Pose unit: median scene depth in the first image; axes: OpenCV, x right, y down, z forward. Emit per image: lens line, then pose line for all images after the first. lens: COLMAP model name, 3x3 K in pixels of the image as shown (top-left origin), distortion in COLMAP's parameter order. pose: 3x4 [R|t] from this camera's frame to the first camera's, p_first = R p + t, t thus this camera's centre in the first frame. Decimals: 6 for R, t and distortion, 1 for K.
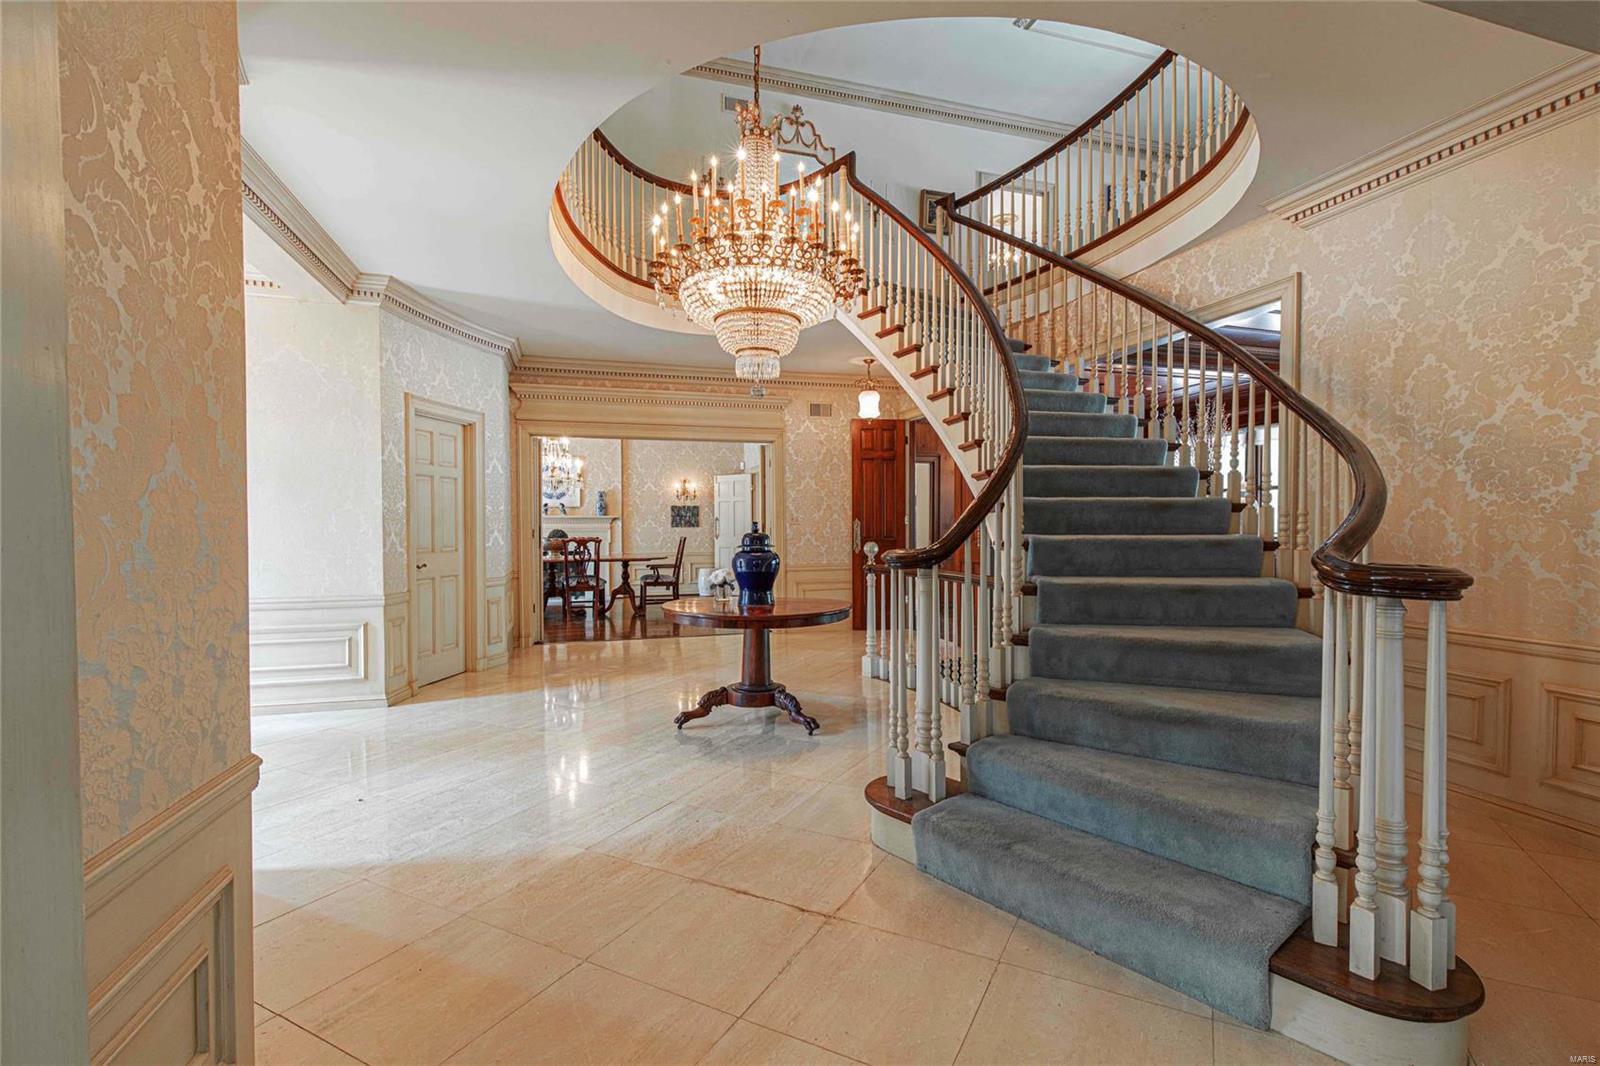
lens RADIAL K [[719.1, 0, 809.8], [0, 719.1, 538.8], [0, 0, 1]] dist [0.006963, -0.000452]
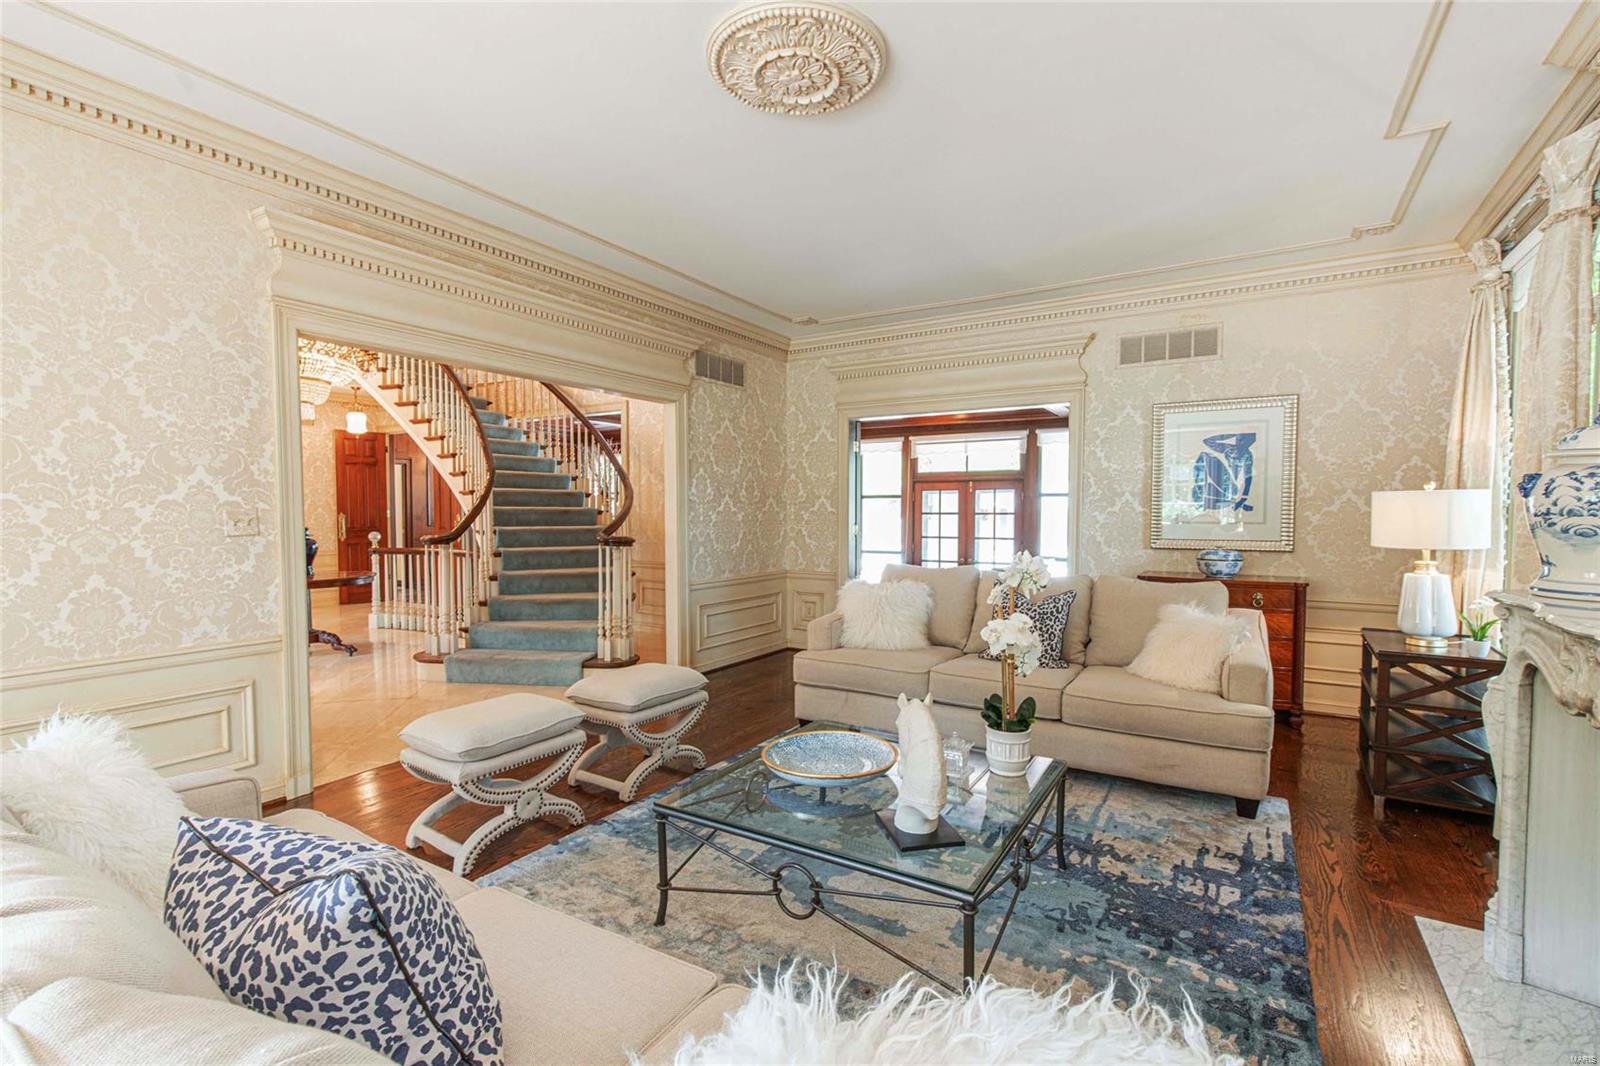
lens RADIAL K [[719.1, 0, 809.8], [0, 719.1, 538.8], [0, 0, 1]] dist [0.006963, -0.000452]
pose [[0.751009, -0.021305, 0.659949, -0.247760], [0.008644, 0.999711, 0.022437, -0.007176], [-0.660236, -0.011146, 0.750976, -0.735768]]
